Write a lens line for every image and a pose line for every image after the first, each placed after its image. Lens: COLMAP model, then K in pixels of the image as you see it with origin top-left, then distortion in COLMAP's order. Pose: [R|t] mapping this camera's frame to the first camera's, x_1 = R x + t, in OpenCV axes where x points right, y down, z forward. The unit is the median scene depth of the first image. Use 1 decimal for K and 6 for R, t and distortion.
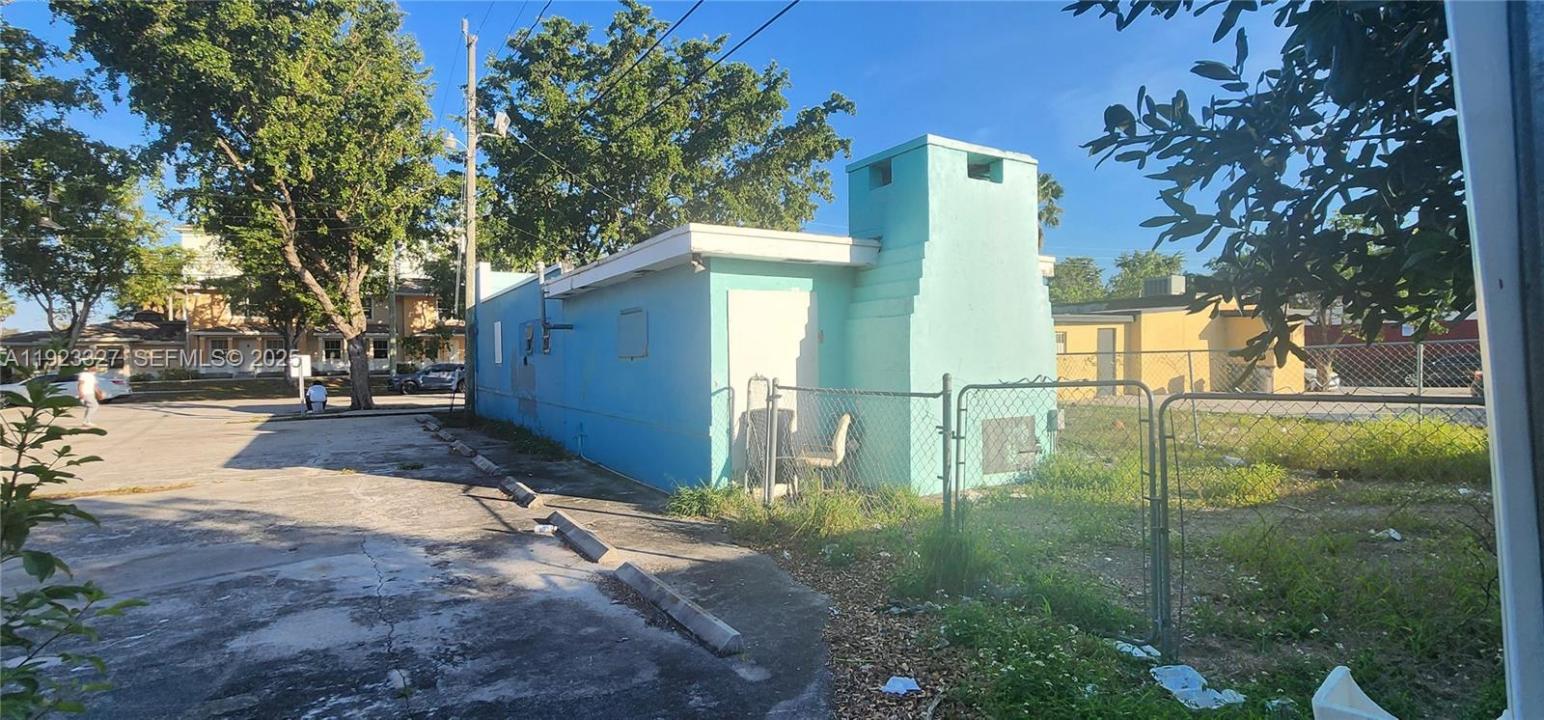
lens RADIAL K [[699.3, 0, 772.0], [0, 699.3, 360.0], [0, 0, 1]] dist [-0.000388, -0.000041]
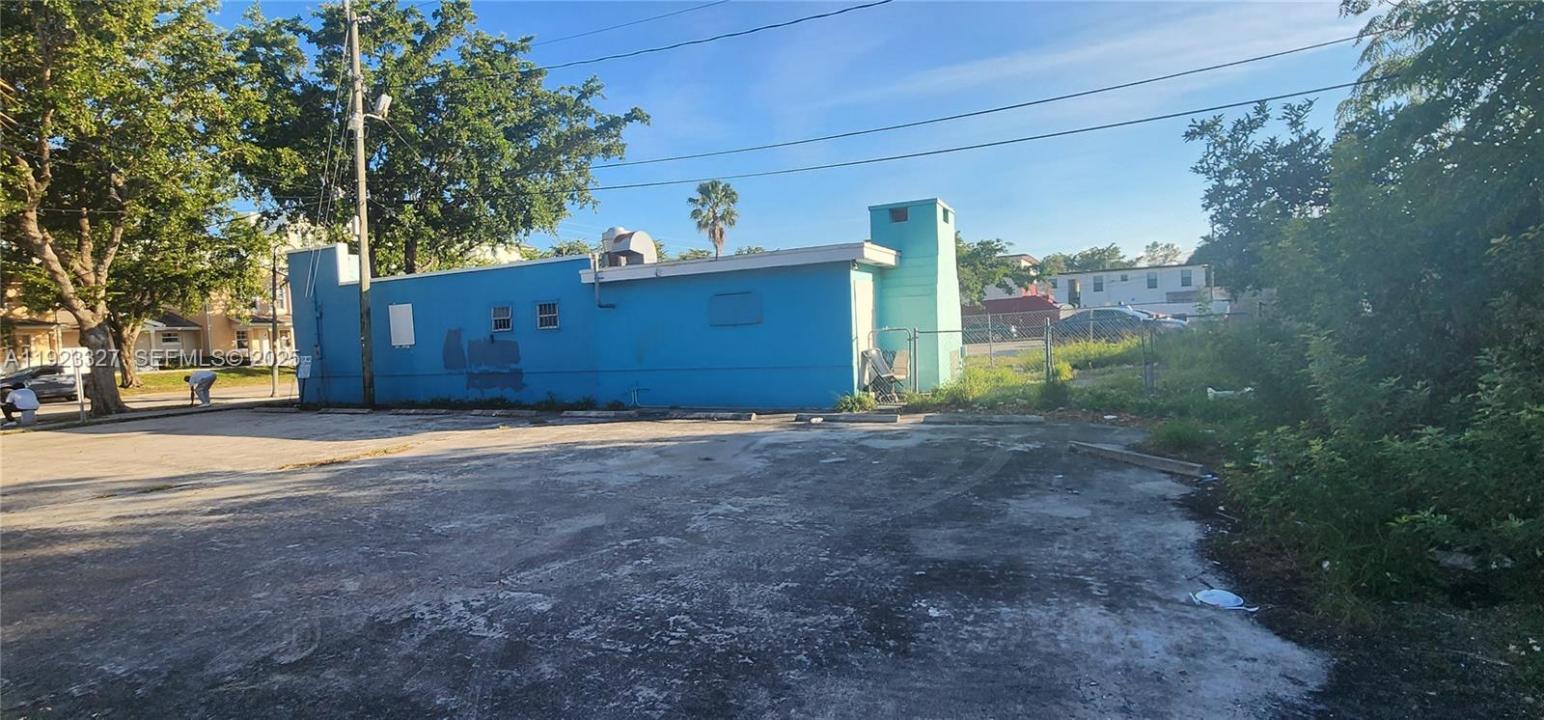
lens RADIAL K [[701.8, 0, 772.0], [0, 701.8, 360.0], [0, 0, 1]] dist [0.000421, 0.000218]
pose [[0.846695, -0.048362, 0.529876, -0.718391], [0.037851, 0.998812, 0.030679, 0.022148], [-0.530730, -0.005920, 0.847520, -0.222567]]
